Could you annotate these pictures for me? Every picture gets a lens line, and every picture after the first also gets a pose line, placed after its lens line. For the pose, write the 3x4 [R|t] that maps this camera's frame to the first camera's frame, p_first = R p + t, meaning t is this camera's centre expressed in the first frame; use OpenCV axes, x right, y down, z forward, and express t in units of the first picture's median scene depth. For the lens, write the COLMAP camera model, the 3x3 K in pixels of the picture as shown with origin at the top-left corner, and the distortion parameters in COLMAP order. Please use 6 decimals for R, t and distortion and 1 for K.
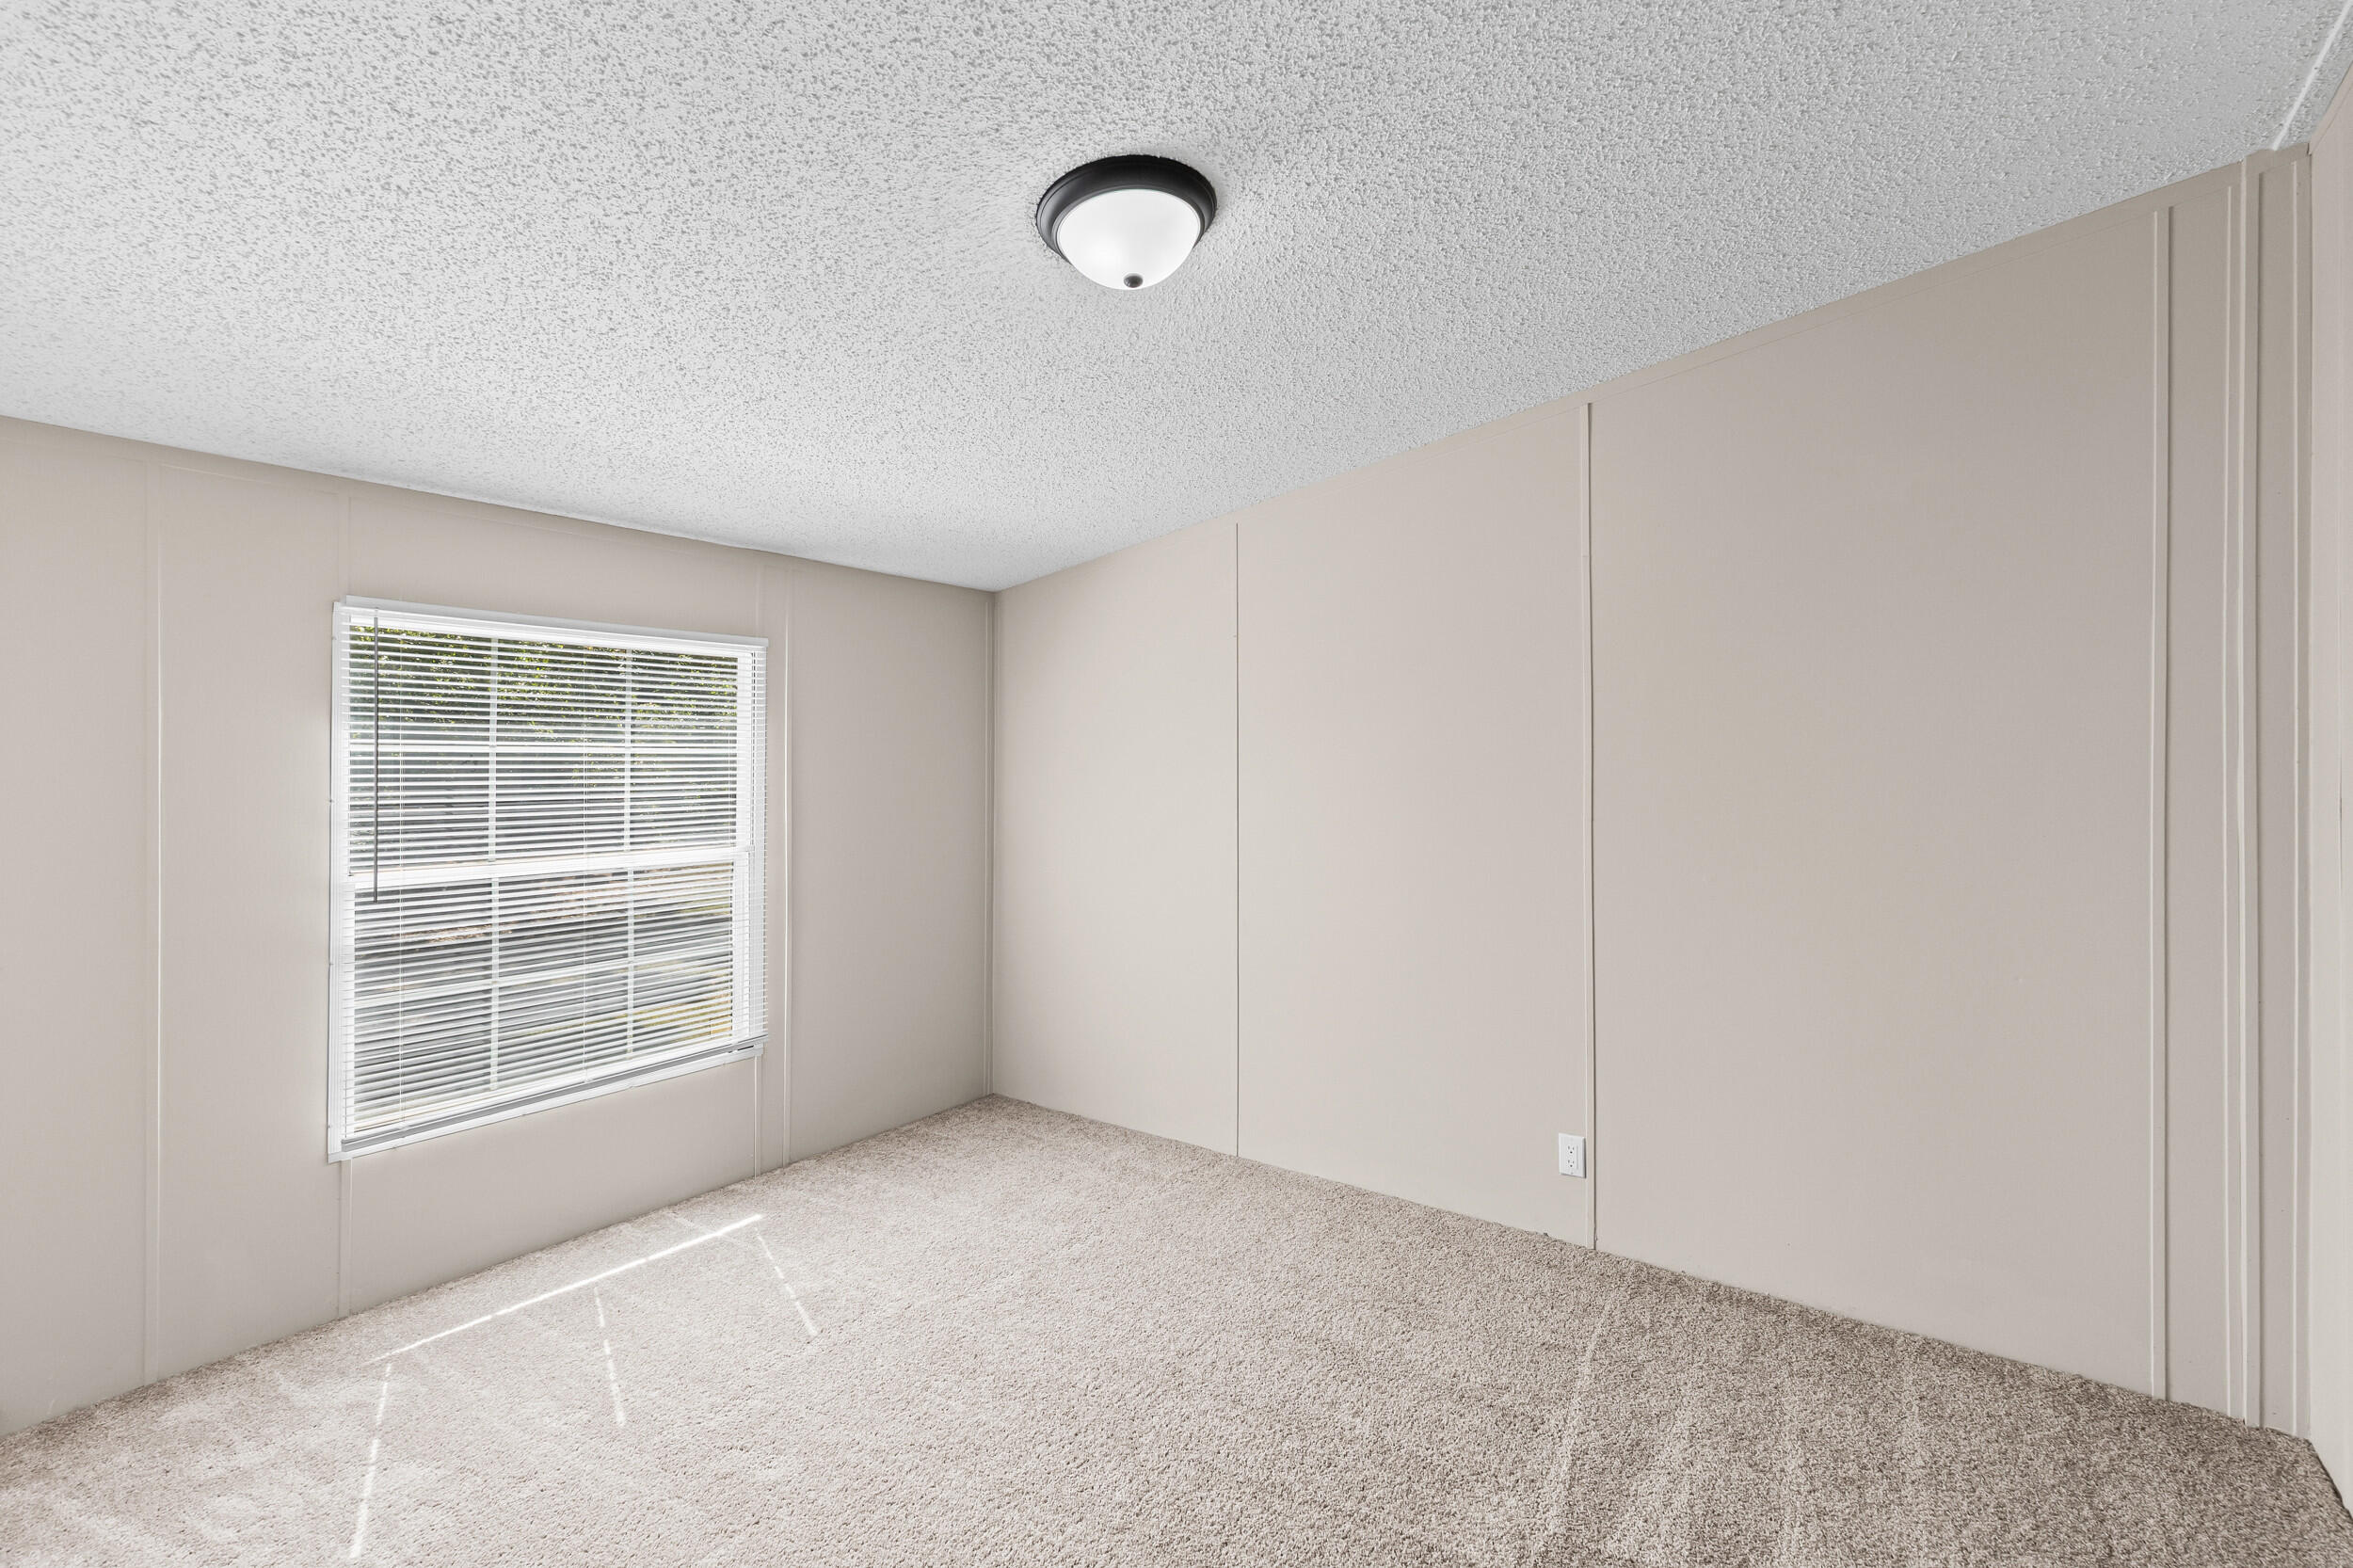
lens RADIAL K [[1069.8, 0, 1182.3], [0, 1069.8, 778.1], [0, 0, 1]] dist [0.004214, 0.000252]
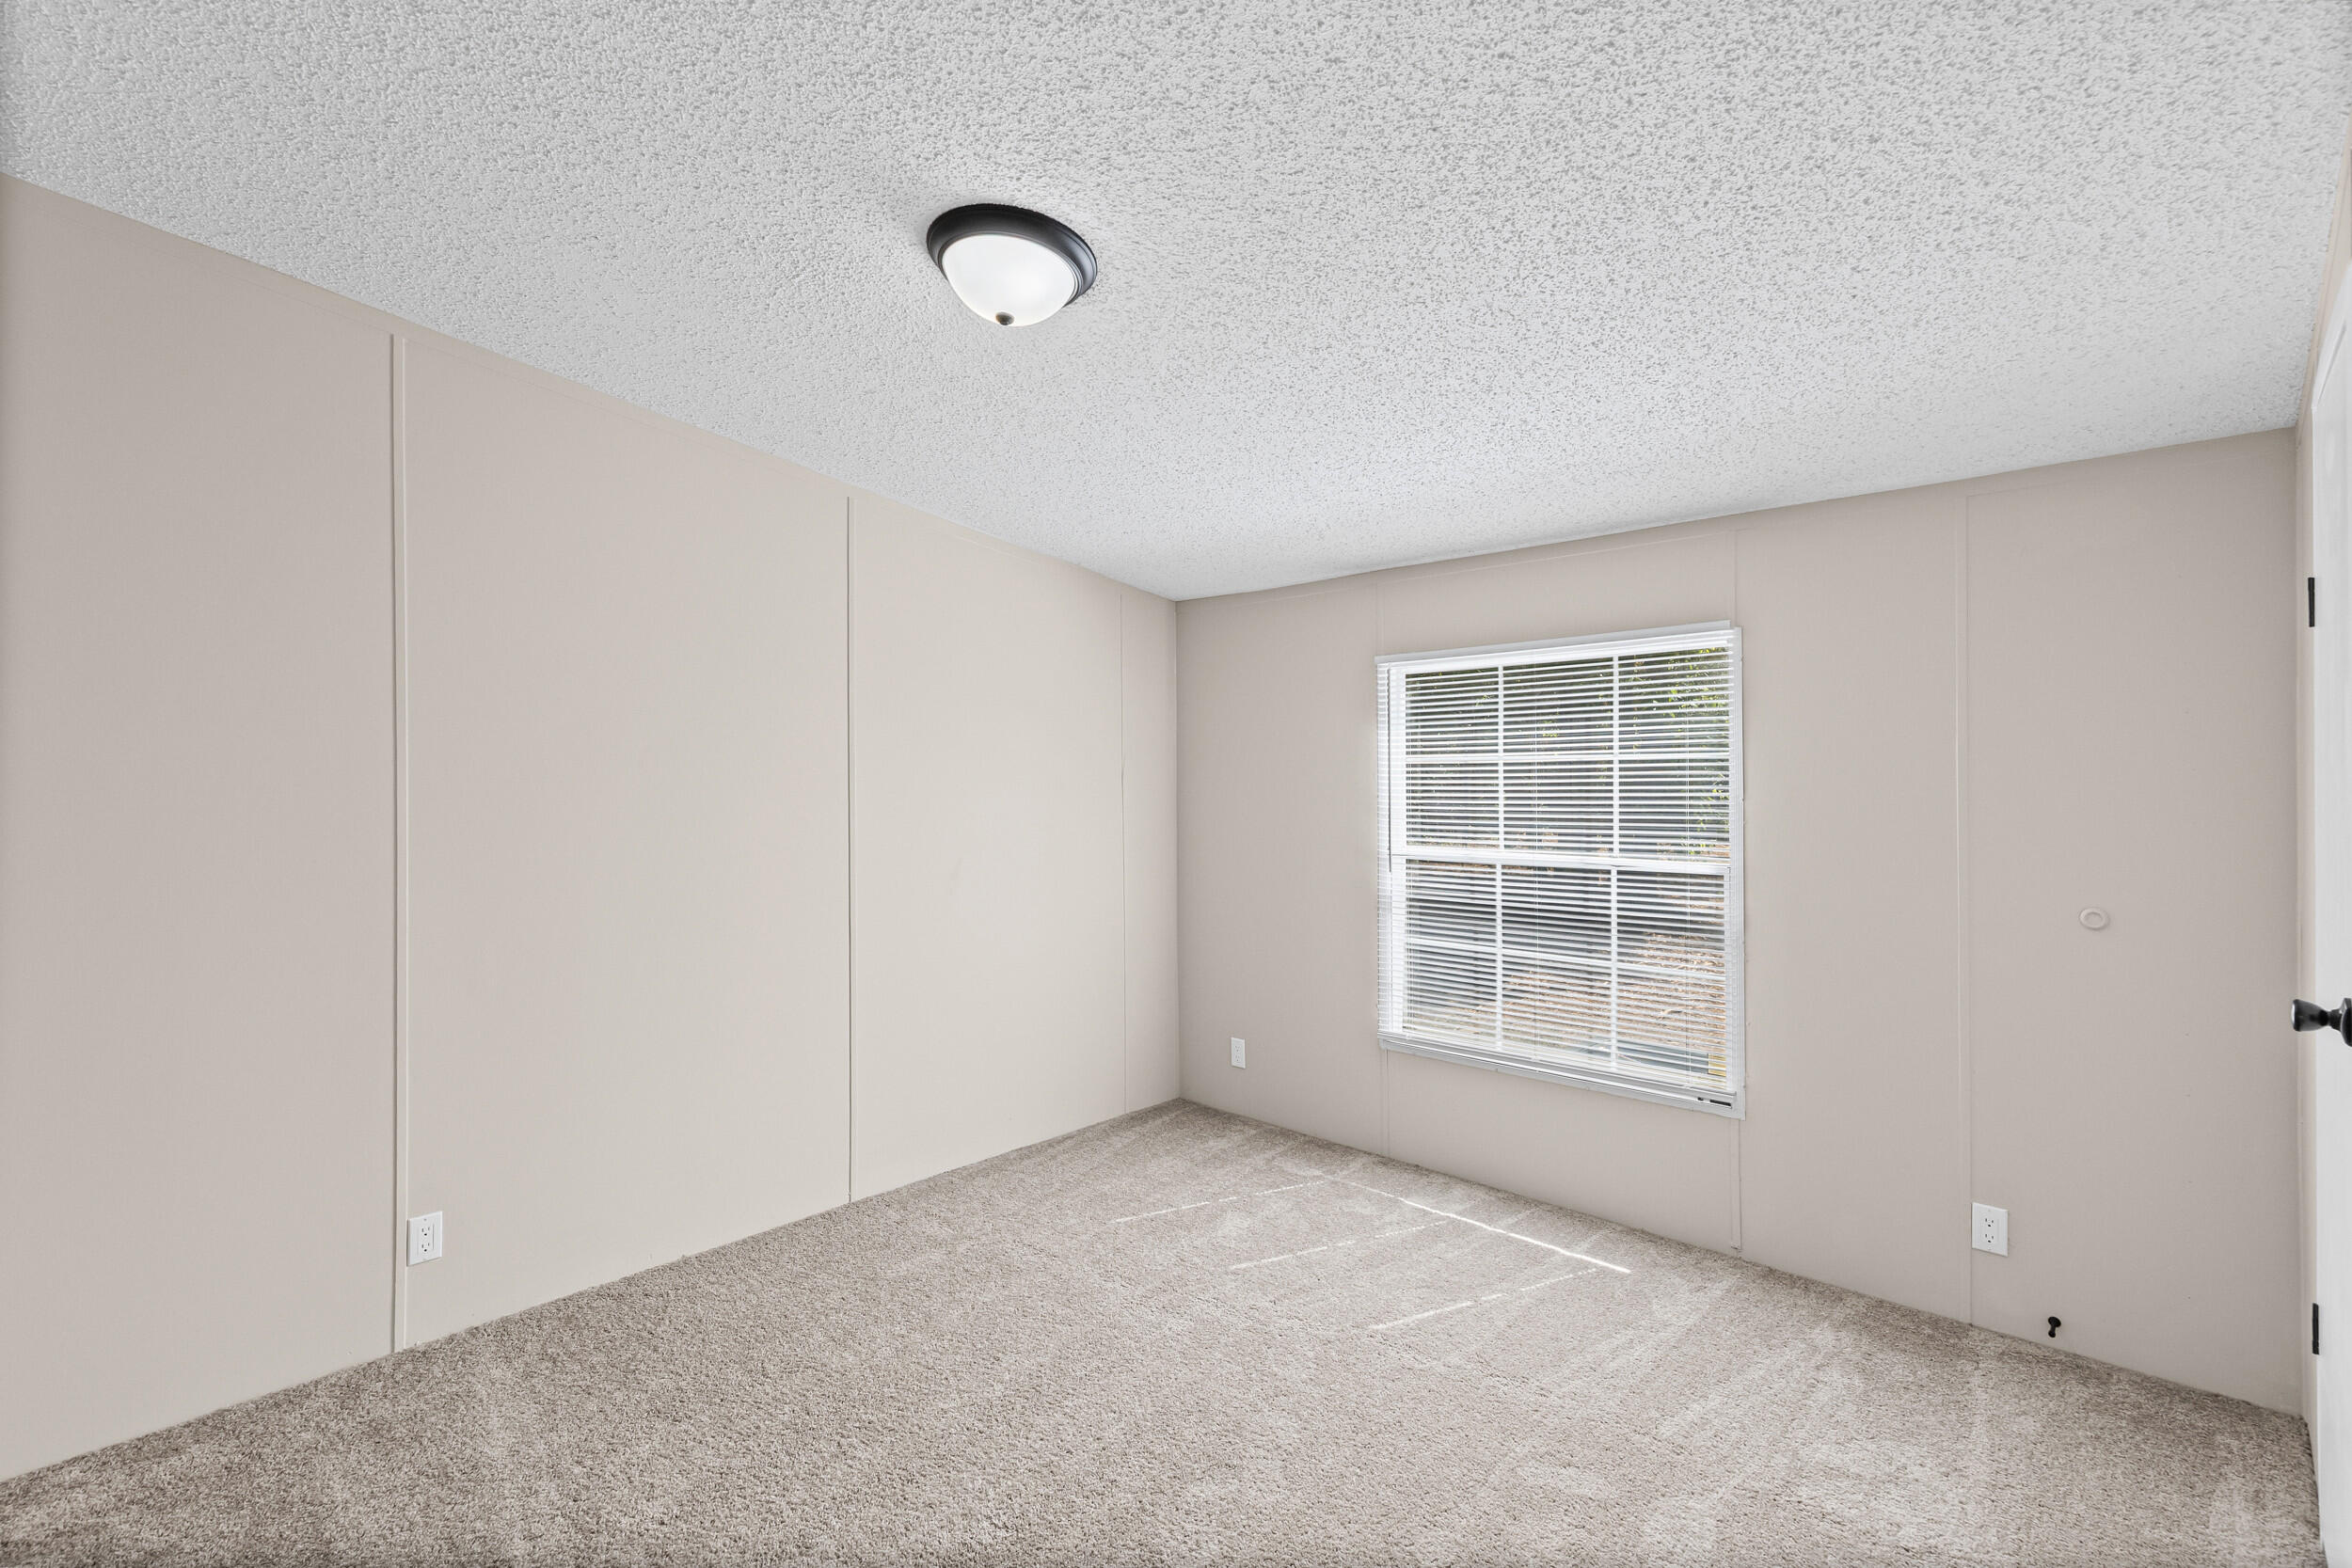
lens RADIAL K [[1069.2, 0, 1181.8], [0, 1069.2, 778.1], [0, 0, 1]] dist [0.004214, 0.000252]
pose [[-0.218760, 0.001856, -0.975777, 0.677750], [-0.004974, 0.999983, 0.003018, -0.007528], [0.975766, 0.005514, -0.218747, 0.994447]]
